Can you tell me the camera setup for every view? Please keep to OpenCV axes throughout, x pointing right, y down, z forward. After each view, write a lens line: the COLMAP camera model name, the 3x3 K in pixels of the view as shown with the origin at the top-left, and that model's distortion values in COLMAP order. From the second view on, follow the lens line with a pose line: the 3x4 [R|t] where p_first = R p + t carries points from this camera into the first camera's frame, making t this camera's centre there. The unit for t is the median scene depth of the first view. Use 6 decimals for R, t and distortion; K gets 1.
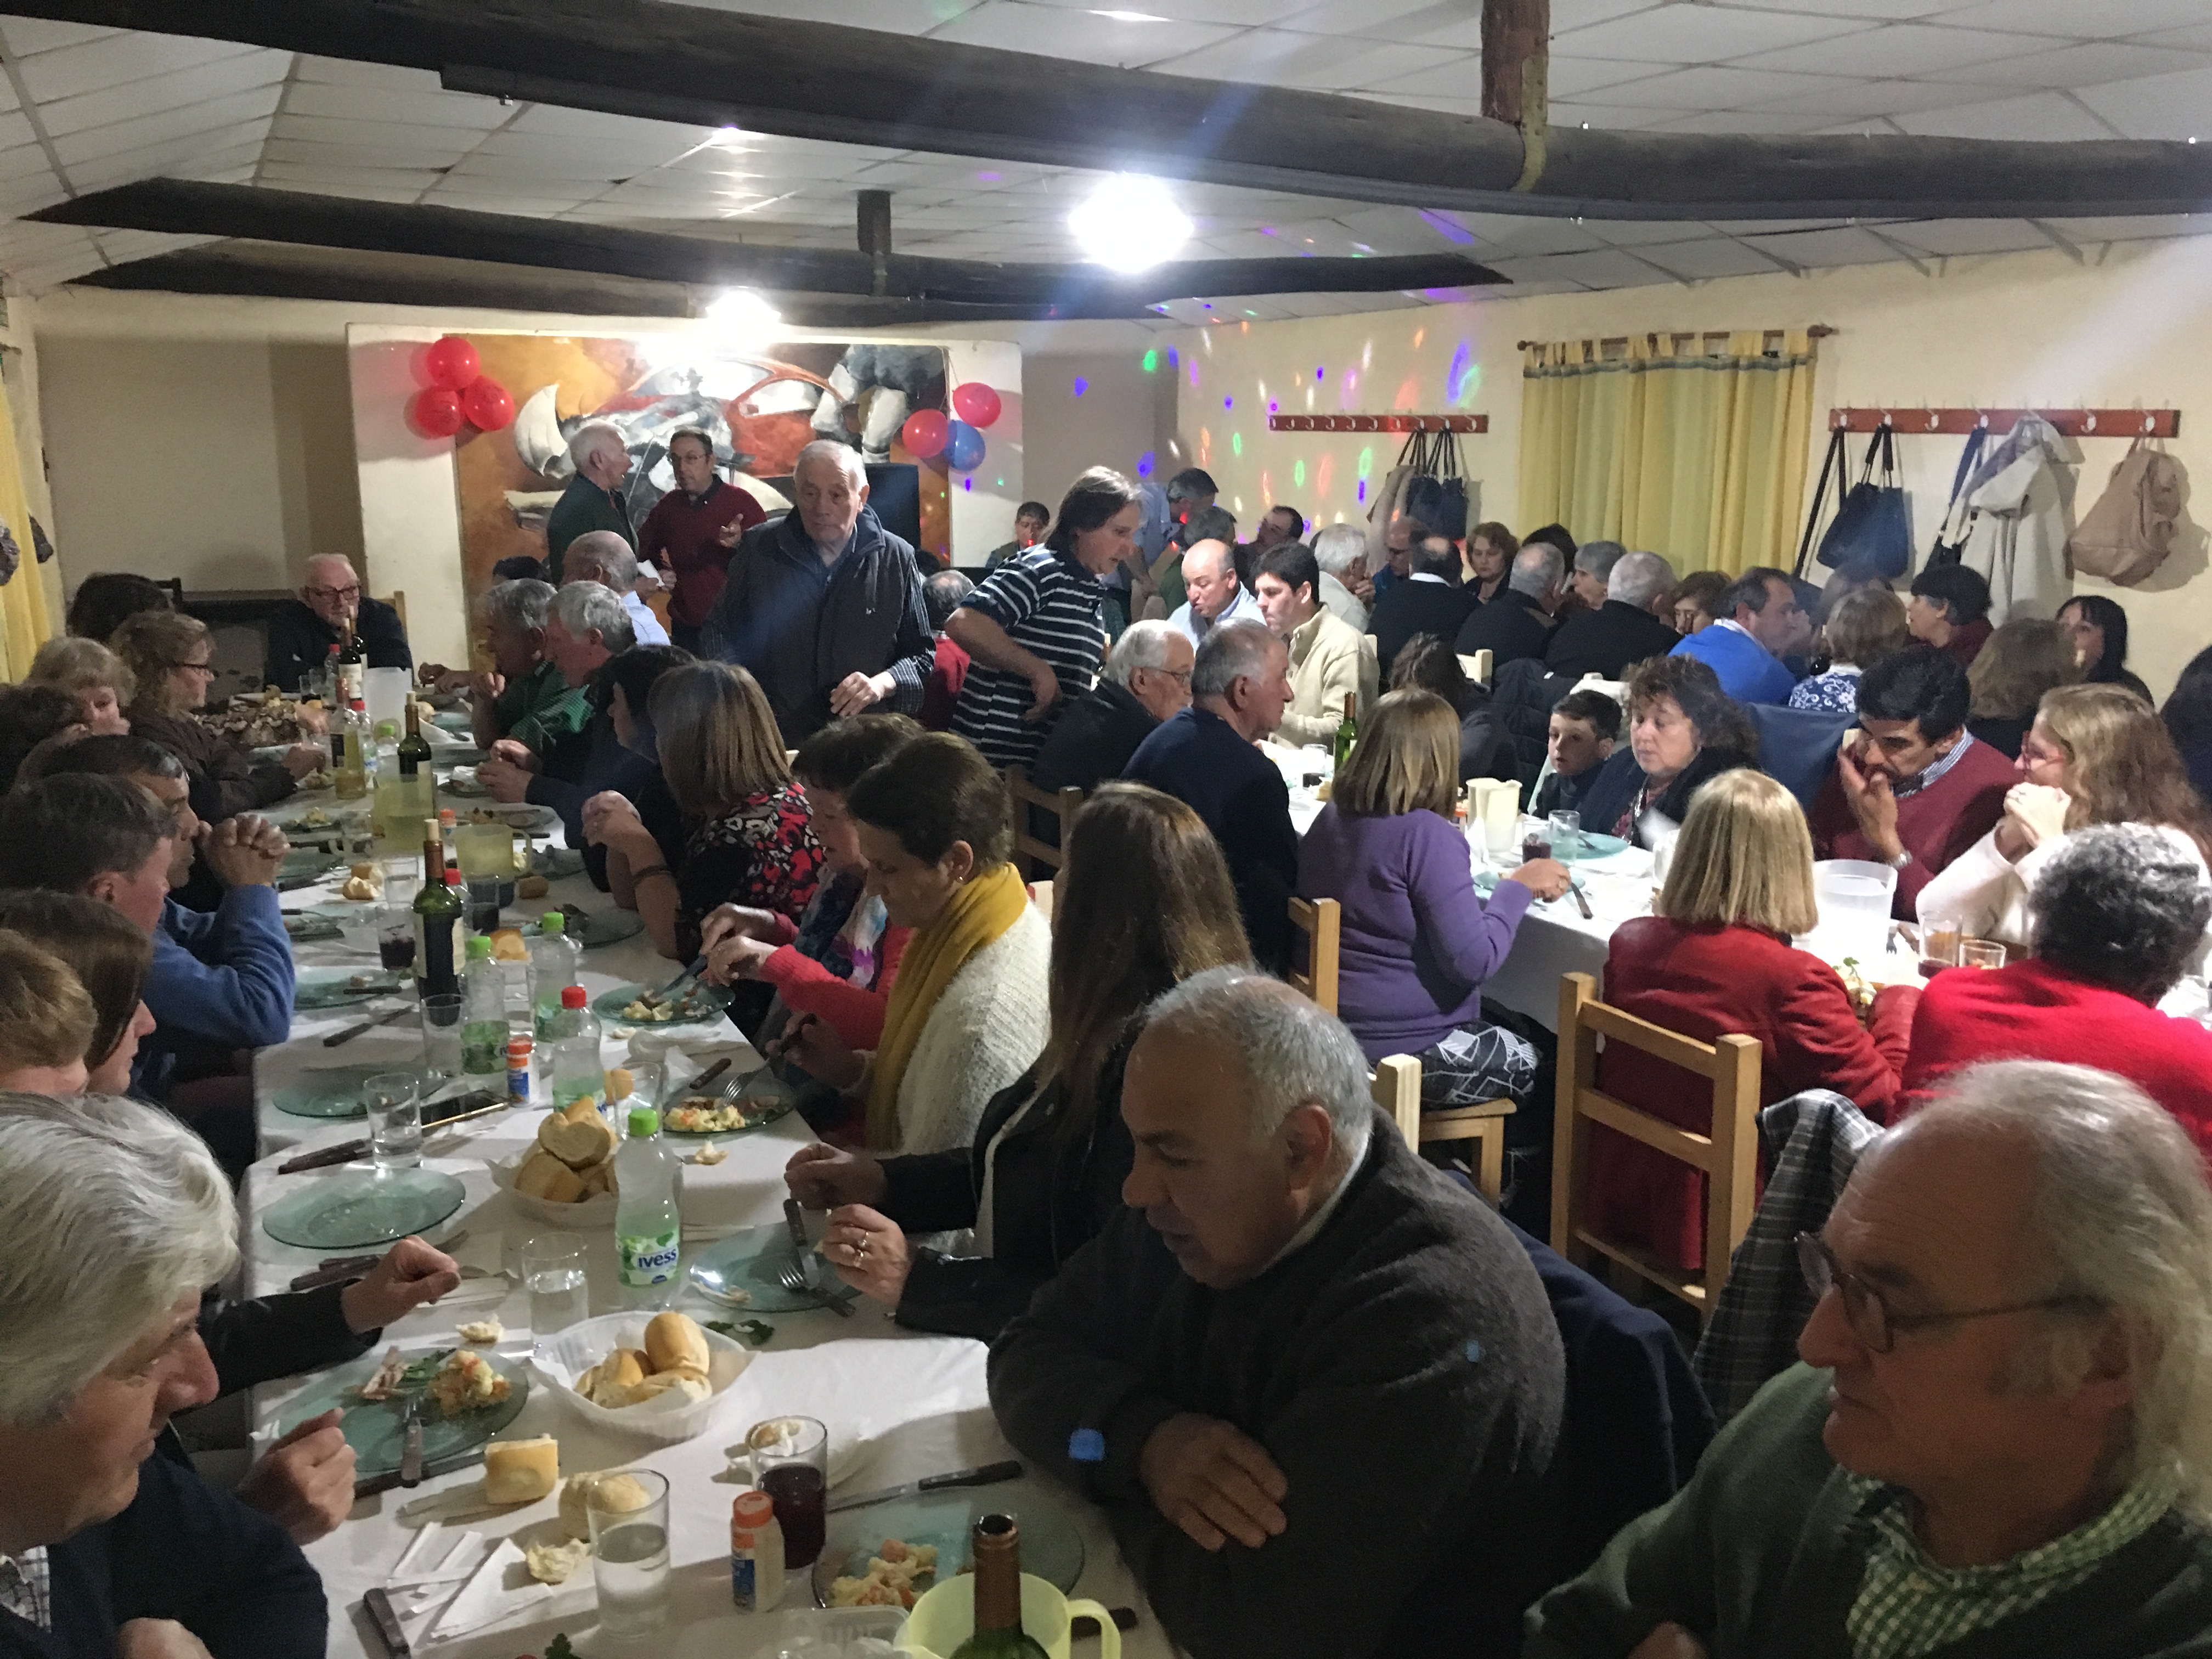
lens RADIAL K [[1874.0, 0, 1089.7], [0, 1874.0, 838.9], [0, 0, 1]] dist [0.090724, -0.136908]
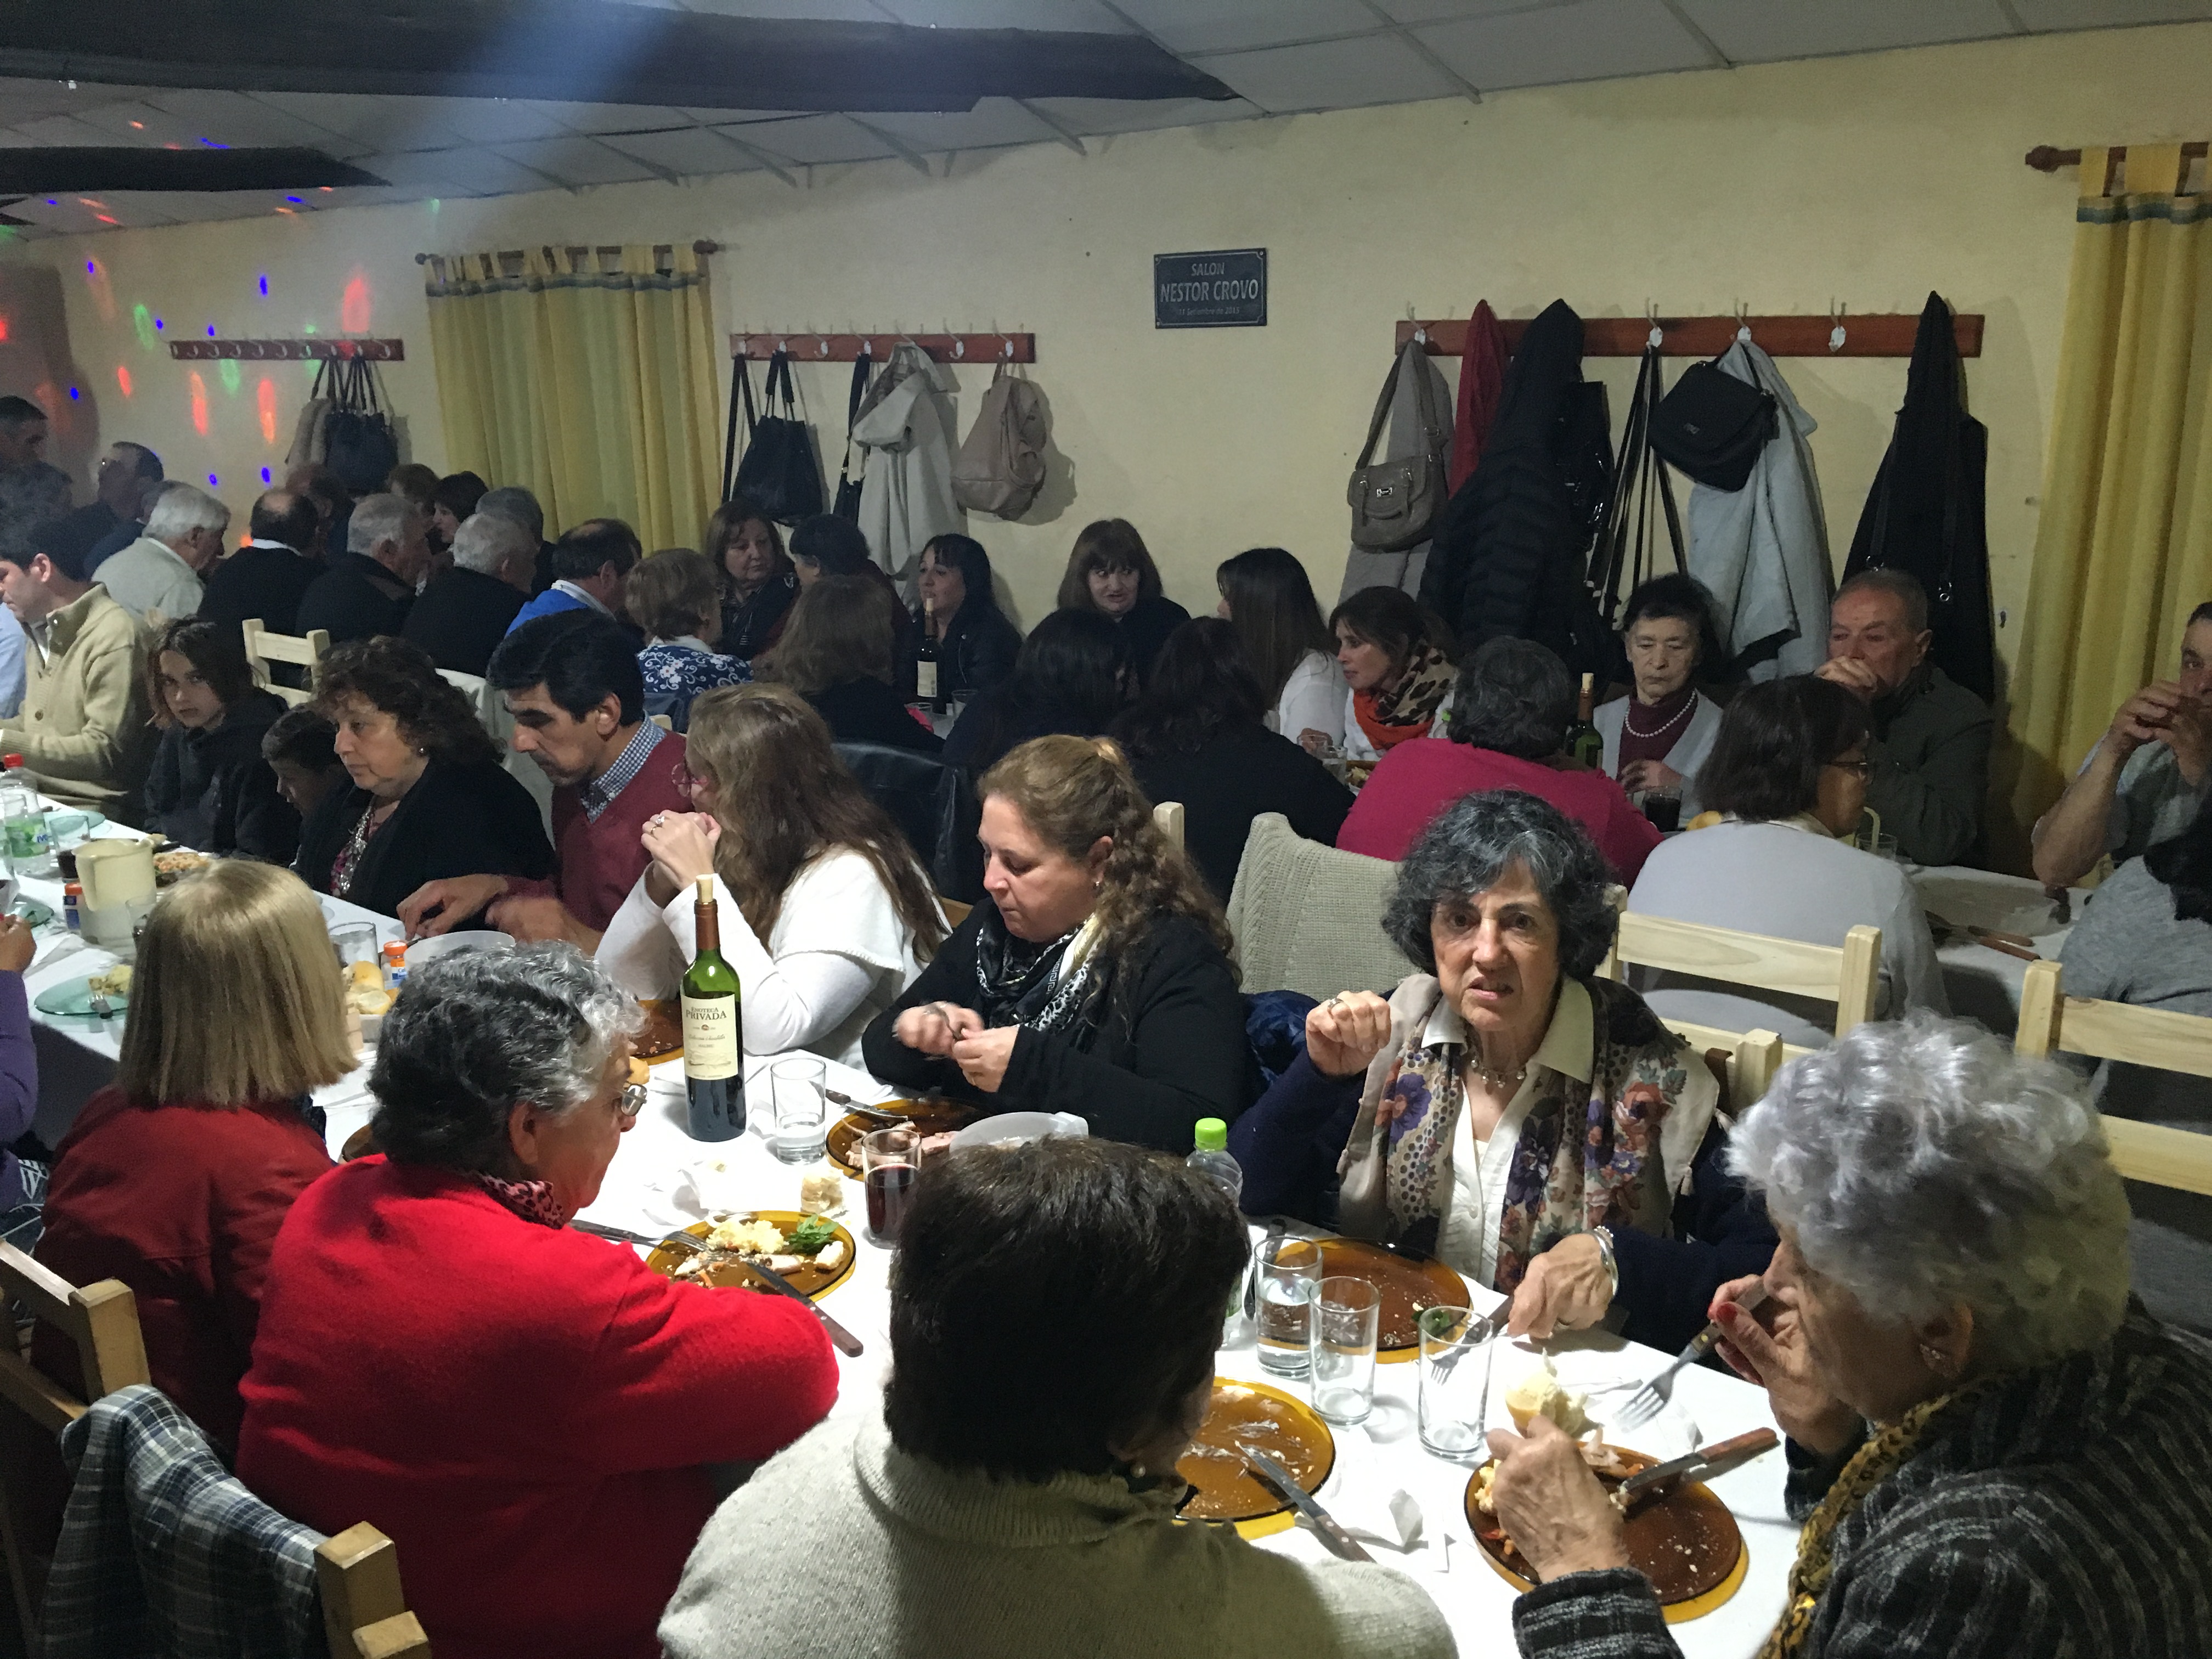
lens RADIAL K [[1874.0, 0, 1106.7], [0, 1874.0, 837.2], [0, 0, 1]] dist [0.090724, -0.136908]
pose [[0.906982, -0.118468, 0.404164, 0.163879], [0.103475, 0.992891, 0.058826, -0.021758], [-0.408260, -0.011533, 0.912793, 0.097393]]
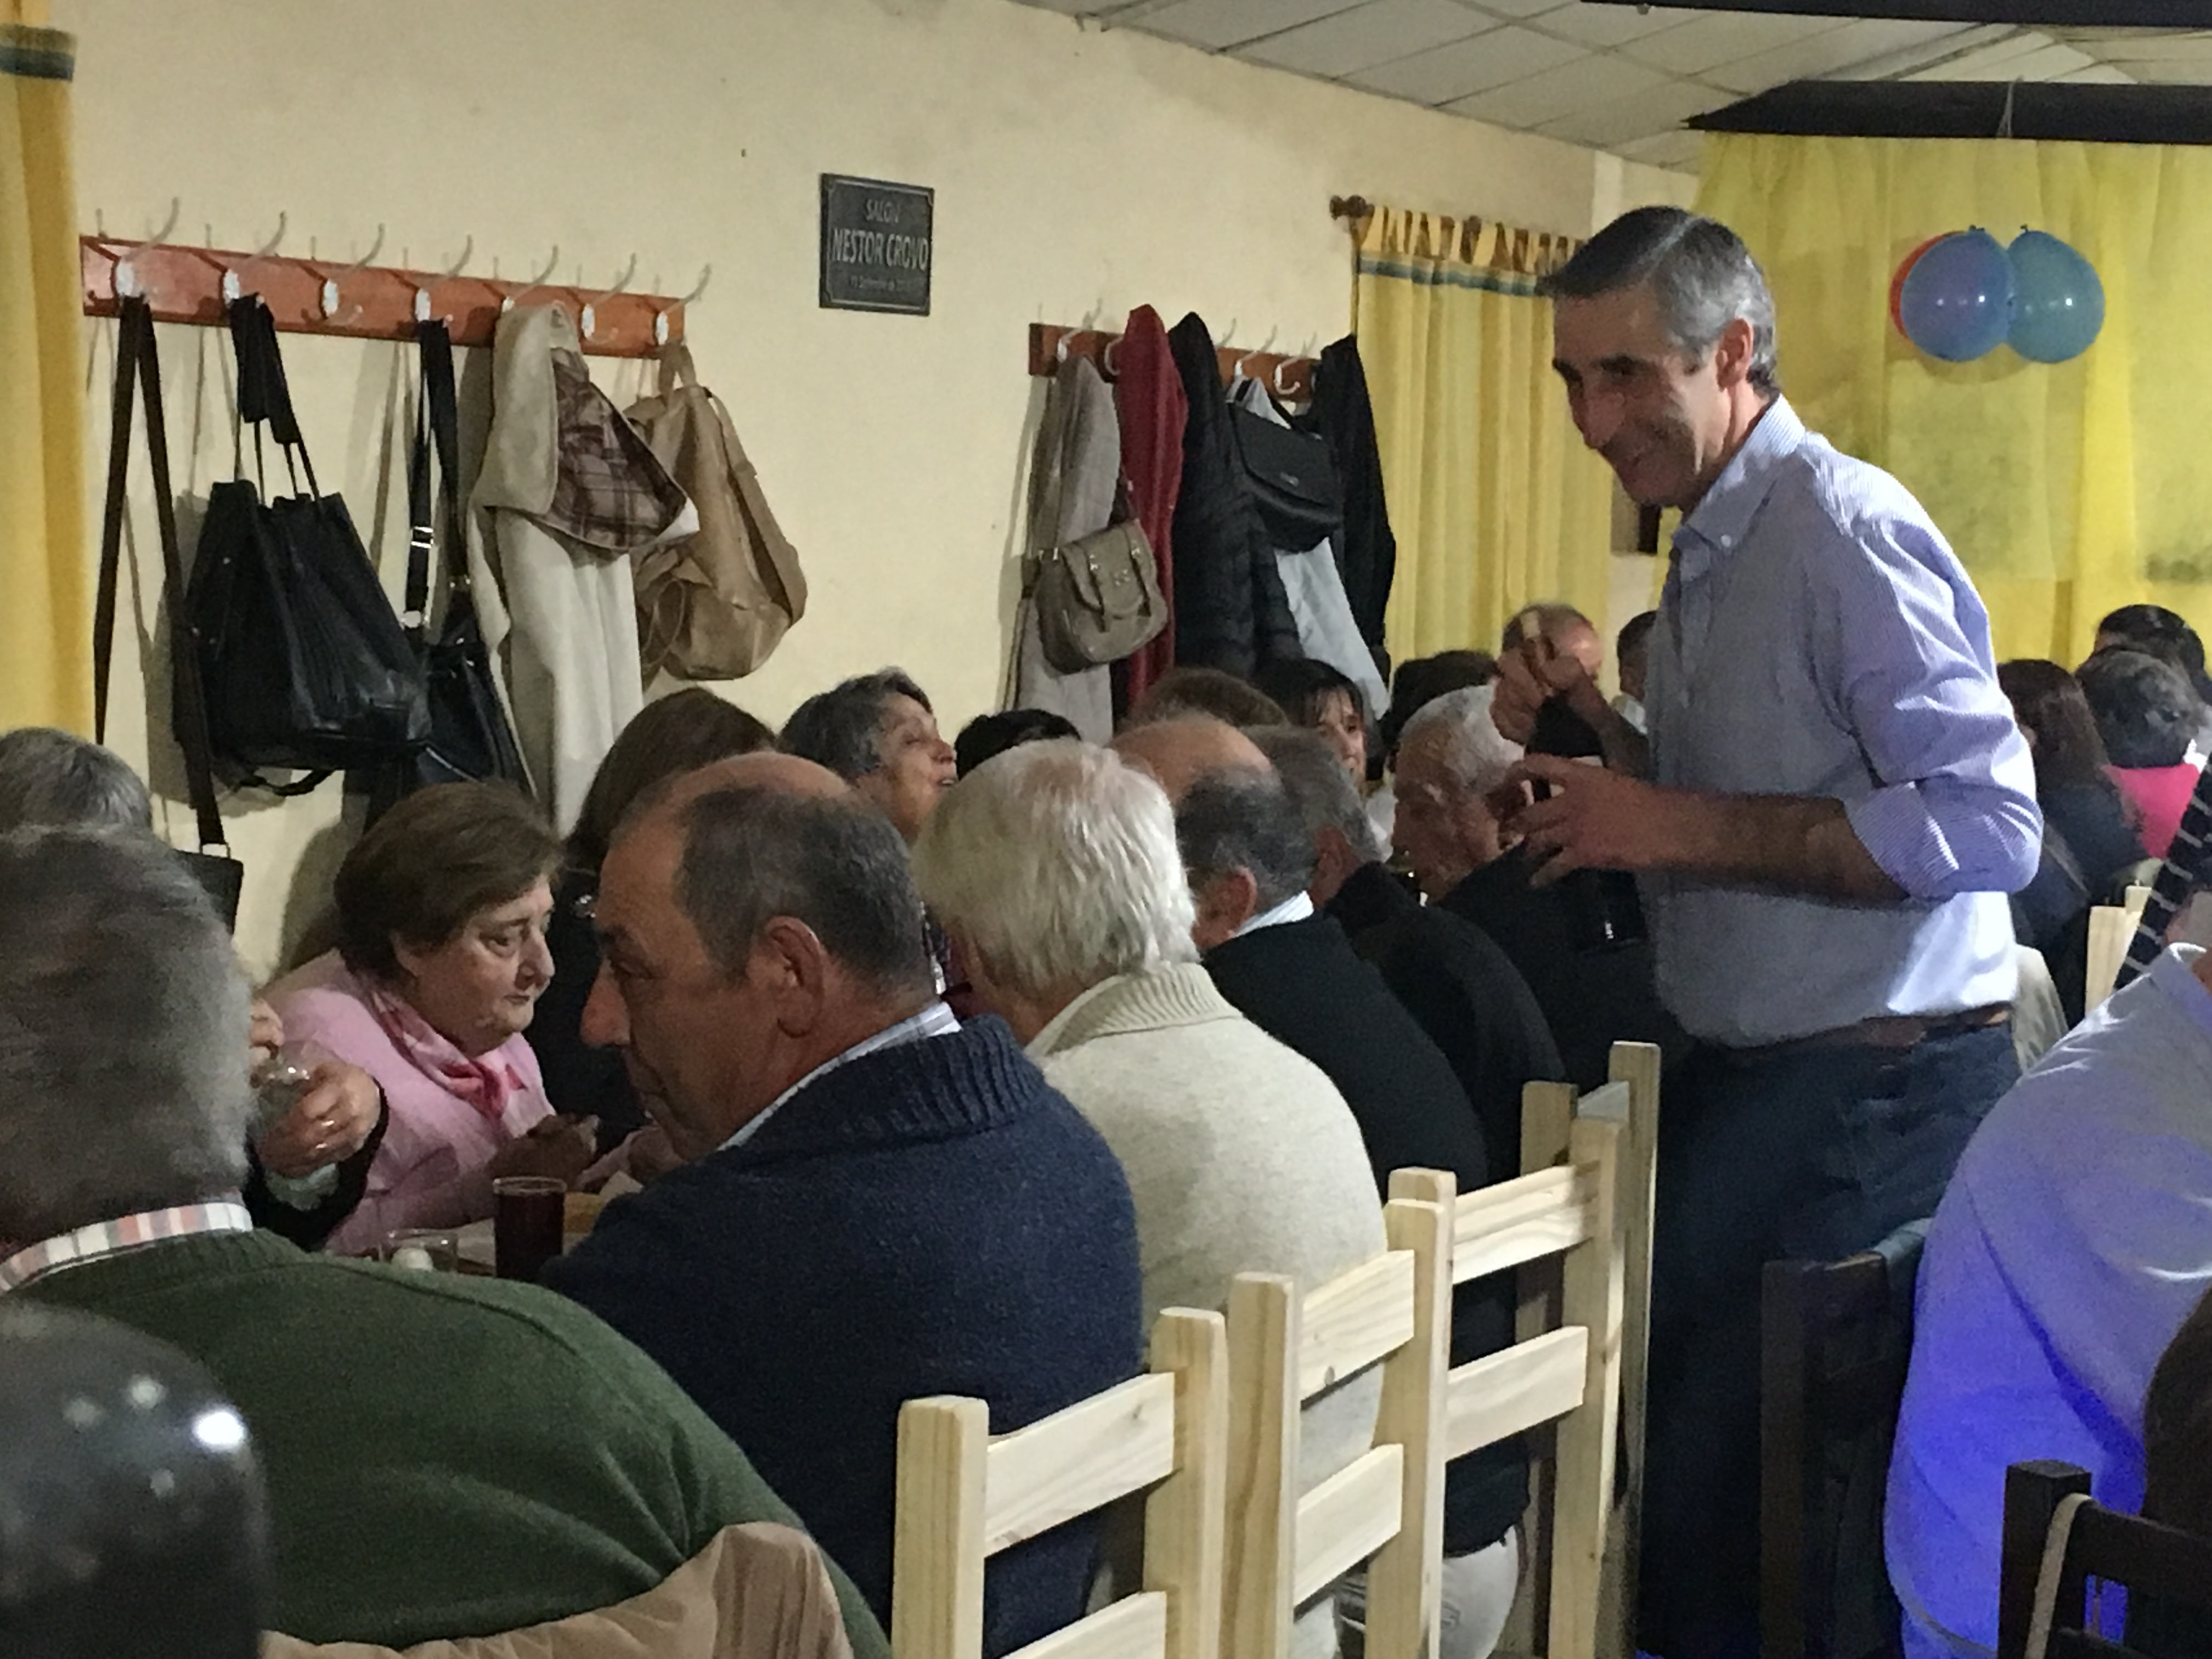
lens RADIAL K [[4452.3, 0, 1098.5], [0, 4452.3, 838.5], [0, 0, 1]] dist [0.031980, 0.000000]
pose [[-0.669072, -0.122658, 0.733006, -0.223576], [0.093011, 0.964713, 0.246329, -0.299434], [-0.737355, 0.232990, -0.634053, 1.375457]]
